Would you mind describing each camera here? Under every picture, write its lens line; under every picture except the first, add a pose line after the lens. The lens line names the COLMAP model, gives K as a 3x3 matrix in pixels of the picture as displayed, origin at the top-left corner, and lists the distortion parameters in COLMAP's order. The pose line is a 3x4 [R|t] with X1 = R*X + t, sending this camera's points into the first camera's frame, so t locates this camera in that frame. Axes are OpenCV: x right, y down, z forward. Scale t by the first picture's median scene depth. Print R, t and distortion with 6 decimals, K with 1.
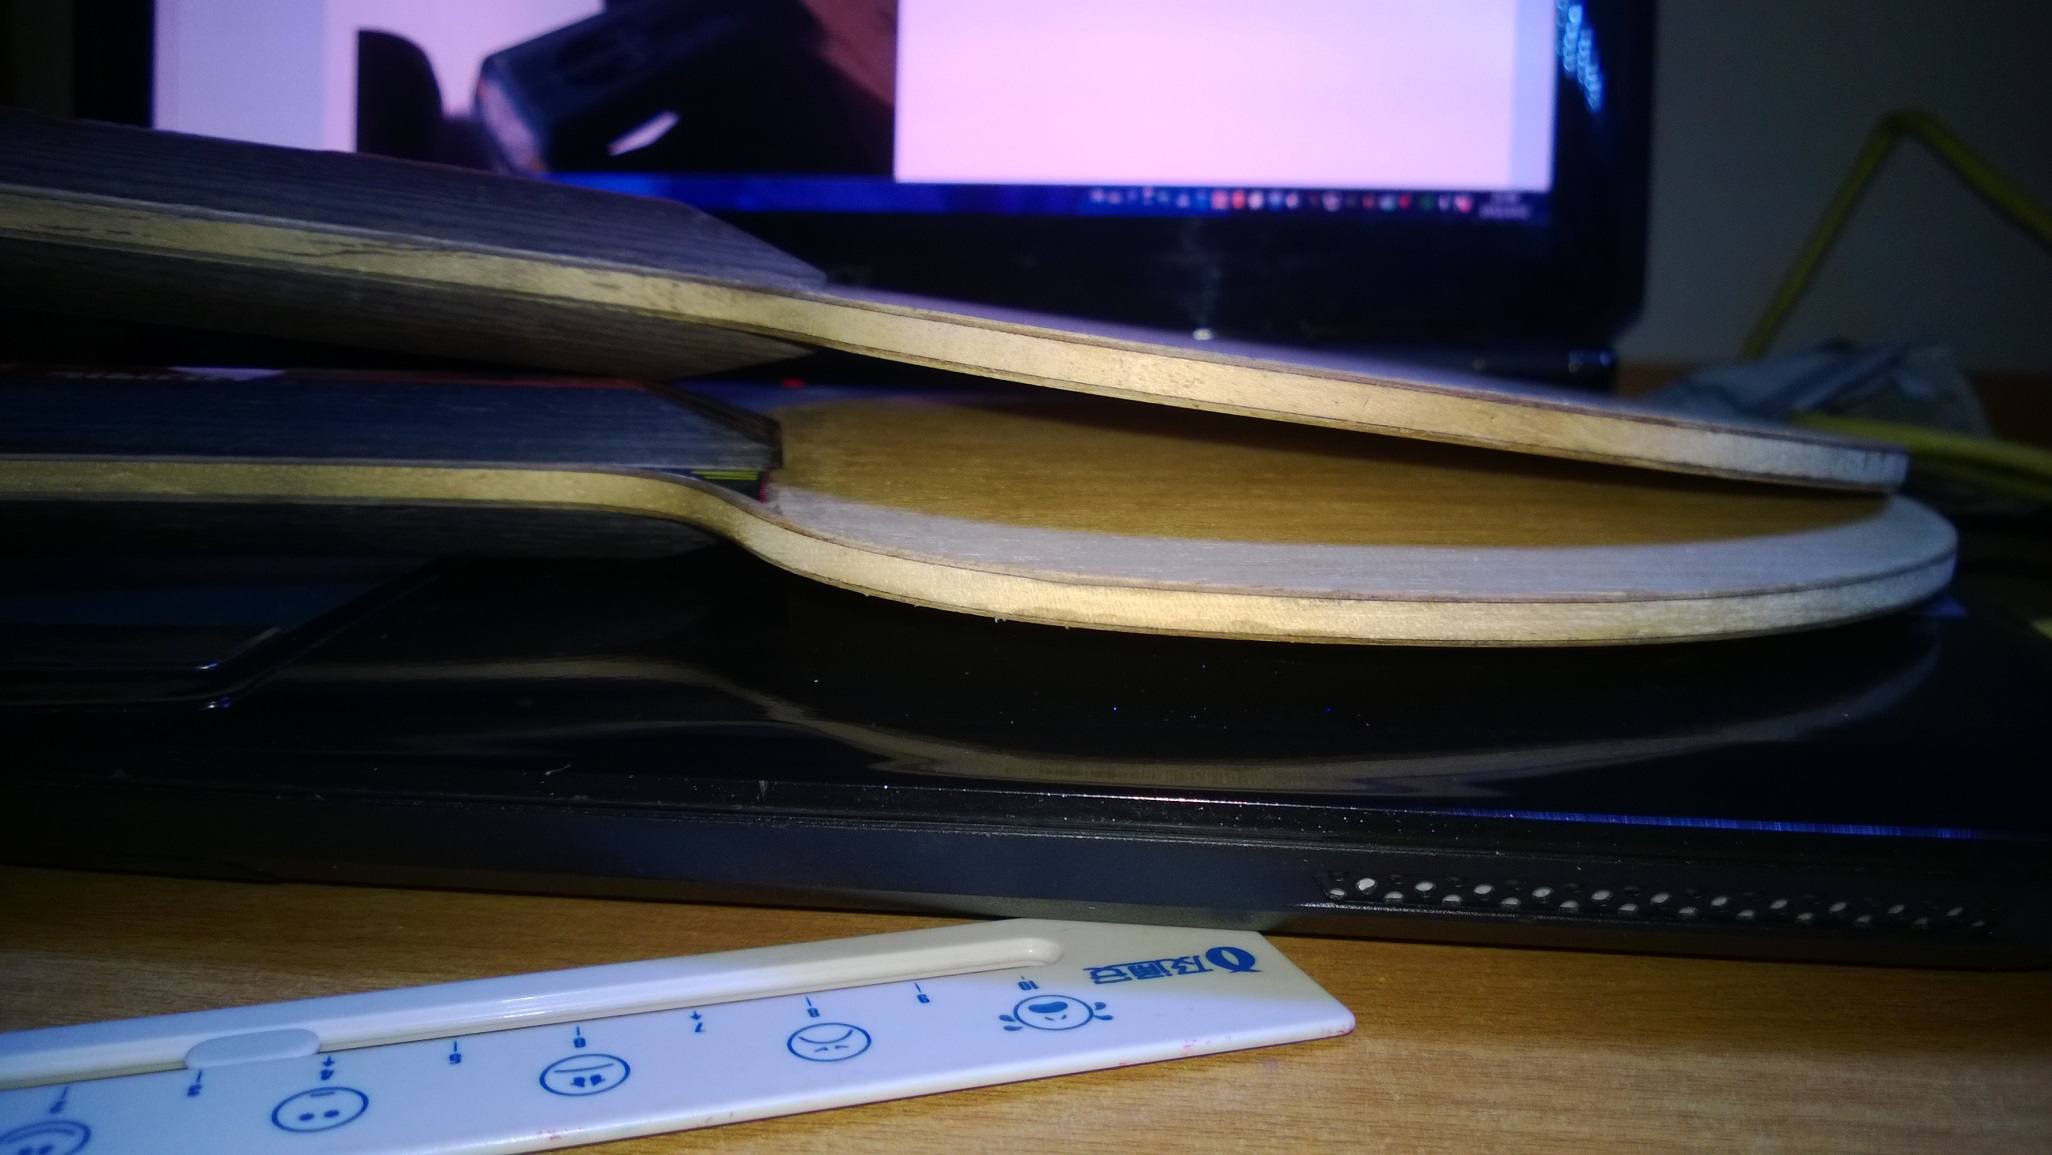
lens RADIAL K [[1600.5, 0, 1011.6], [0, 1600.5, 619.9], [0, 0, 1]] dist [0.016604, -0.118880]
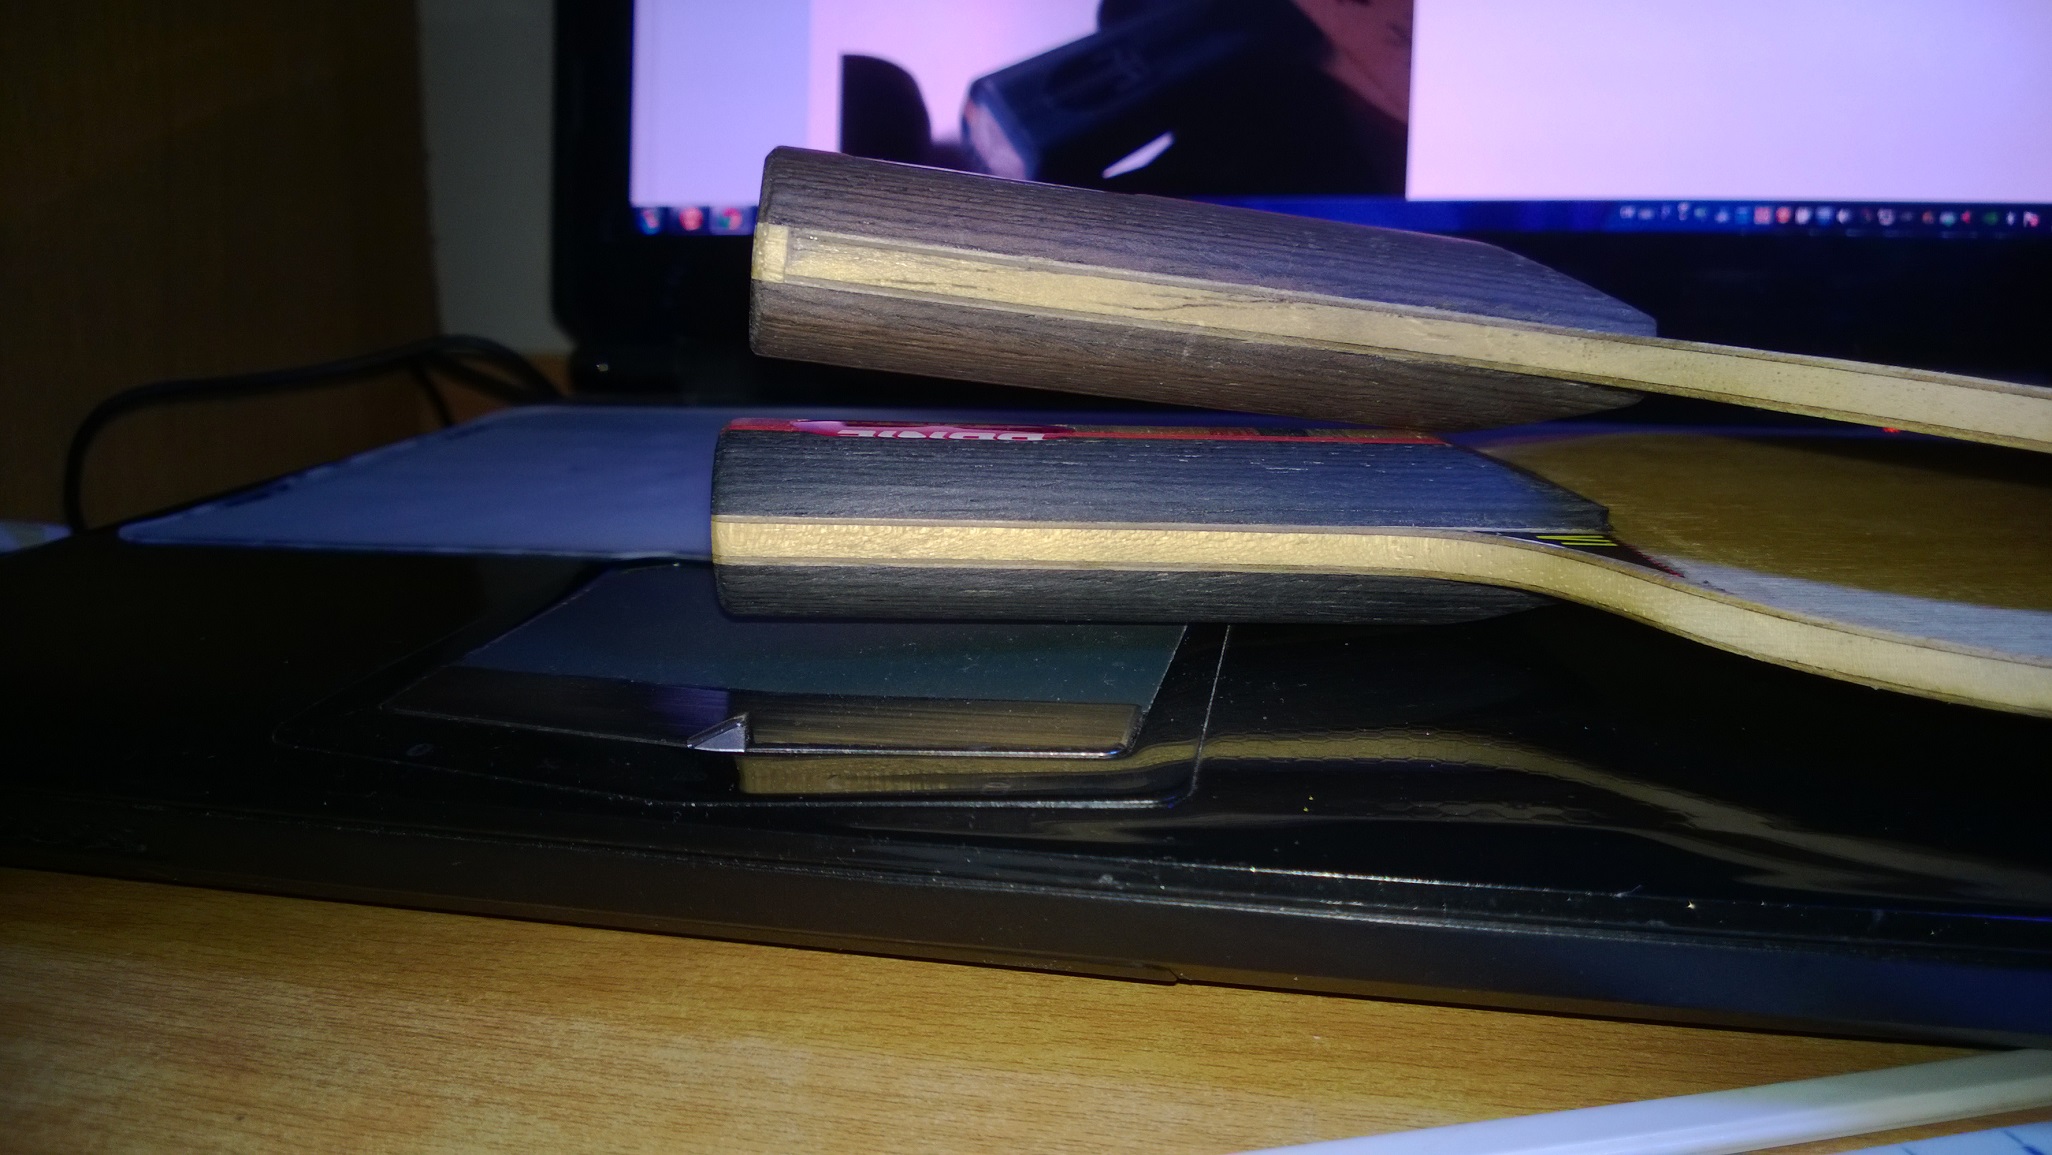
lens RADIAL K [[1600.5, 0, 1011.6], [0, 1600.5, 619.9], [0, 0, 1]] dist [0.016604, -0.118880]
pose [[0.993543, 0.008321, -0.113147, -0.379459], [-0.008435, 0.999964, -0.000529, -0.040000], [0.113138, 0.001480, 0.993578, 0.046133]]
